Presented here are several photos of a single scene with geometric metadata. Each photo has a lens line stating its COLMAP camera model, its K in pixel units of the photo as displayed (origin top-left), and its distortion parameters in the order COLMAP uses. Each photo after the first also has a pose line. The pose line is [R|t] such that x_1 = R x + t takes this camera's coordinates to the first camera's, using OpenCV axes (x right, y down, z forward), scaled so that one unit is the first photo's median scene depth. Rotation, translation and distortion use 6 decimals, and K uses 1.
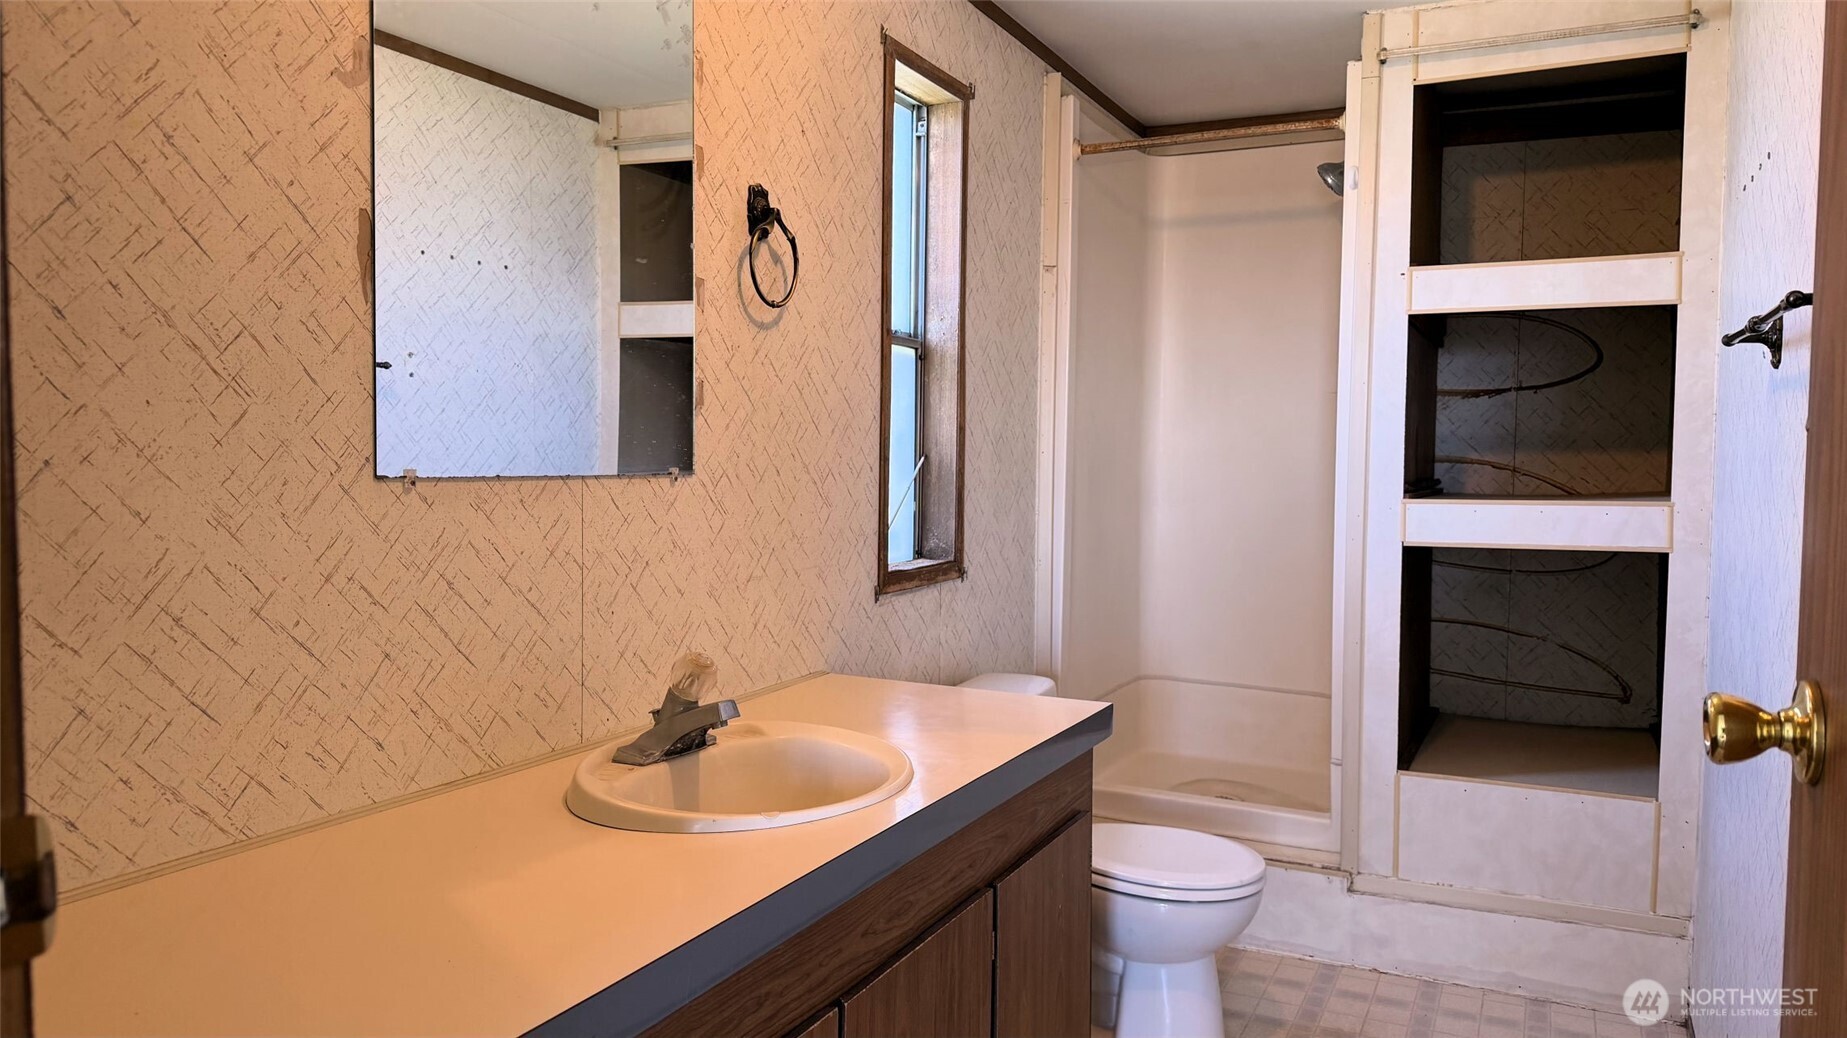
lens RADIAL K [[1321.4, 0, 923.3], [0, 1321.4, 518.7], [0, 0, 1]] dist [0.022932, -0.022096]
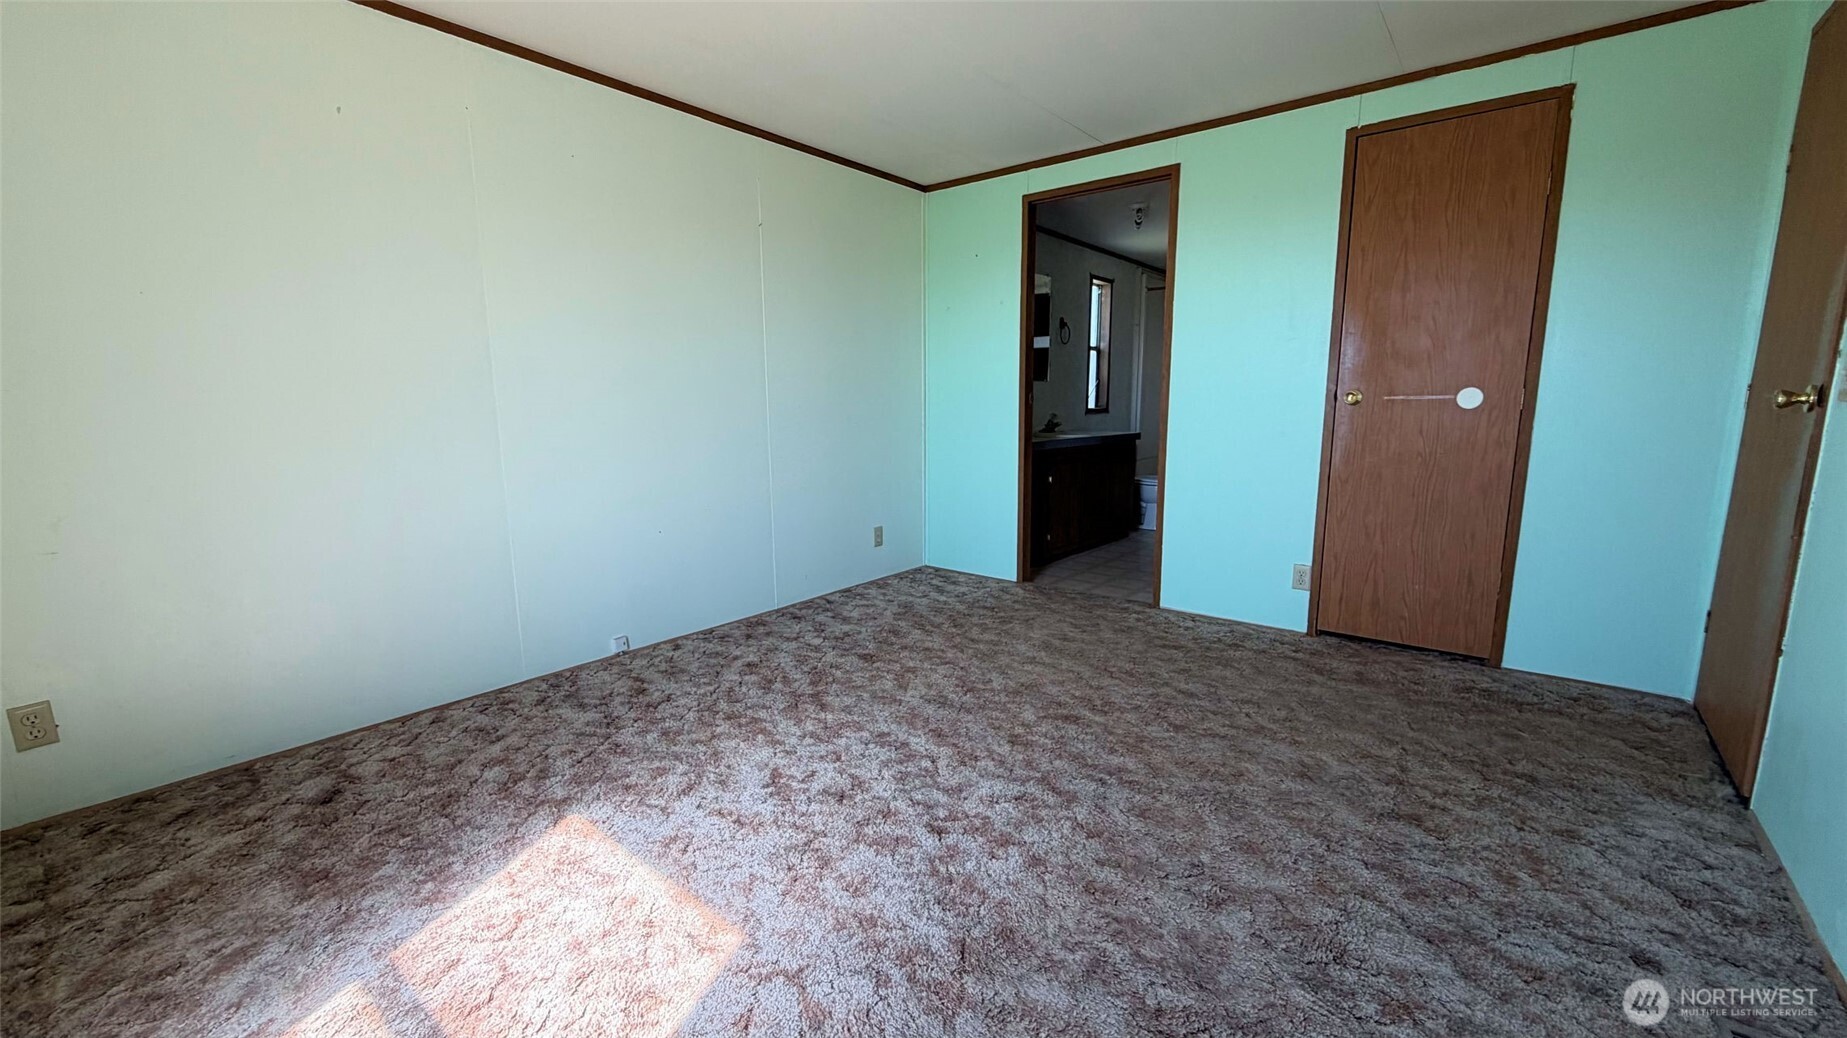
lens RADIAL K [[750.2, 0, 923.3], [0, 750.2, 520.0], [0, 0, 1]] dist [0.000118, 0.000075]
pose [[0.974033, 0.024960, -0.225026, 0.006417], [-0.000110, 0.993957, 0.109771, 0.121310], [0.226406, -0.106896, 0.968150, -1.303527]]
